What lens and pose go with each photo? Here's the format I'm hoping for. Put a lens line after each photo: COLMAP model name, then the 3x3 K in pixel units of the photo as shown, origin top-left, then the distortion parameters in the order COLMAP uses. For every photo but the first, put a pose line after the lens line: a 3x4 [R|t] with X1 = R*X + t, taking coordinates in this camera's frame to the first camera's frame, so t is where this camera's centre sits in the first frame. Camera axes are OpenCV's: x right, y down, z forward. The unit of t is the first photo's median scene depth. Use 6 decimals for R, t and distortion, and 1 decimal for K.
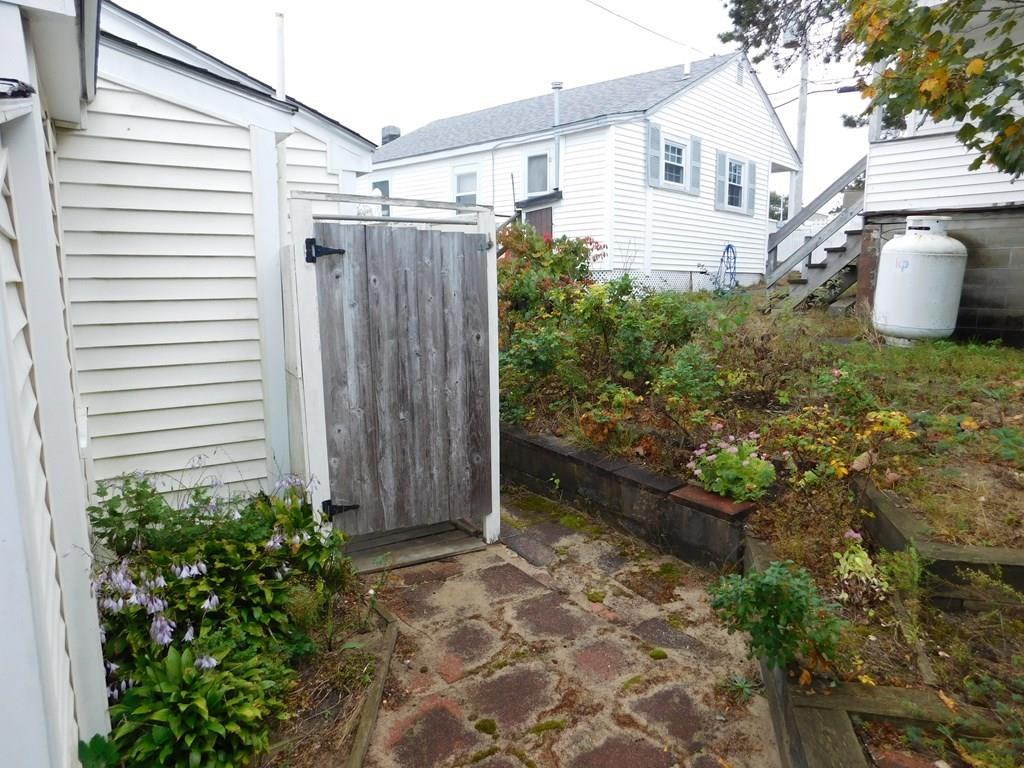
lens RADIAL K [[675.2, 0, 510.9], [0, 675.2, 378.7], [0, 0, 1]] dist [-0.033974, 0.005673]
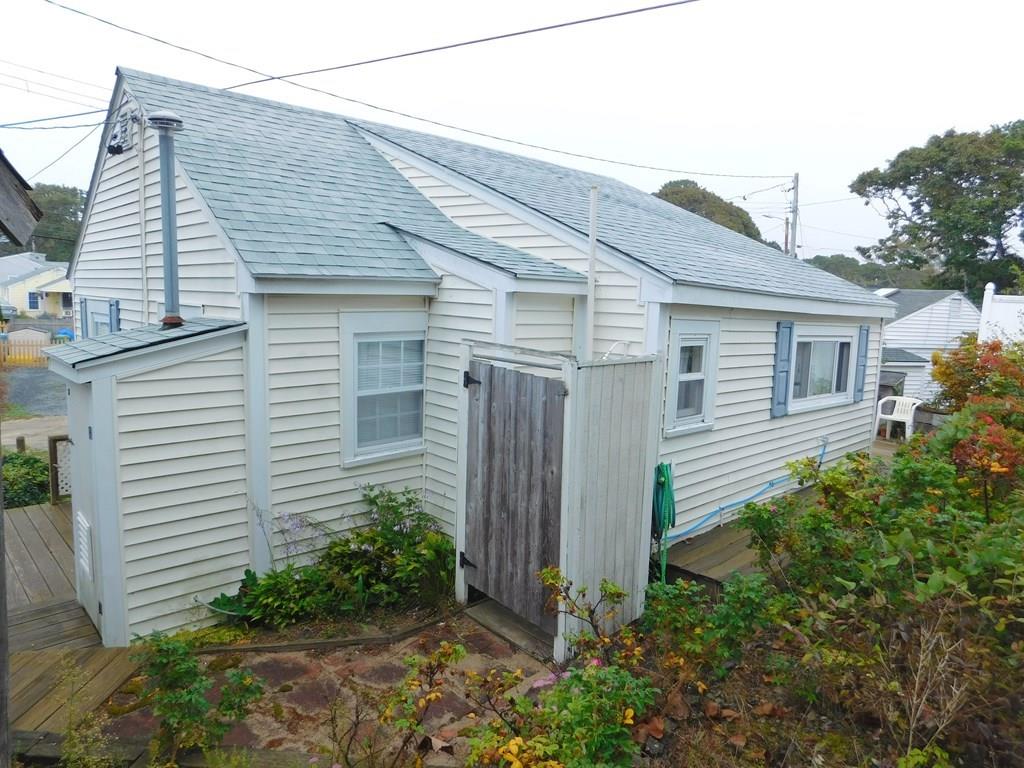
lens RADIAL K [[675.2, 0, 515.9], [0, 675.2, 386.4], [0, 0, 1]] dist [-0.033974, 0.005673]
pose [[0.179971, 0.141378, -0.973459, 1.065355], [-0.182937, 0.977164, 0.108095, -0.329489], [0.966512, 0.158627, 0.201724, 0.757432]]
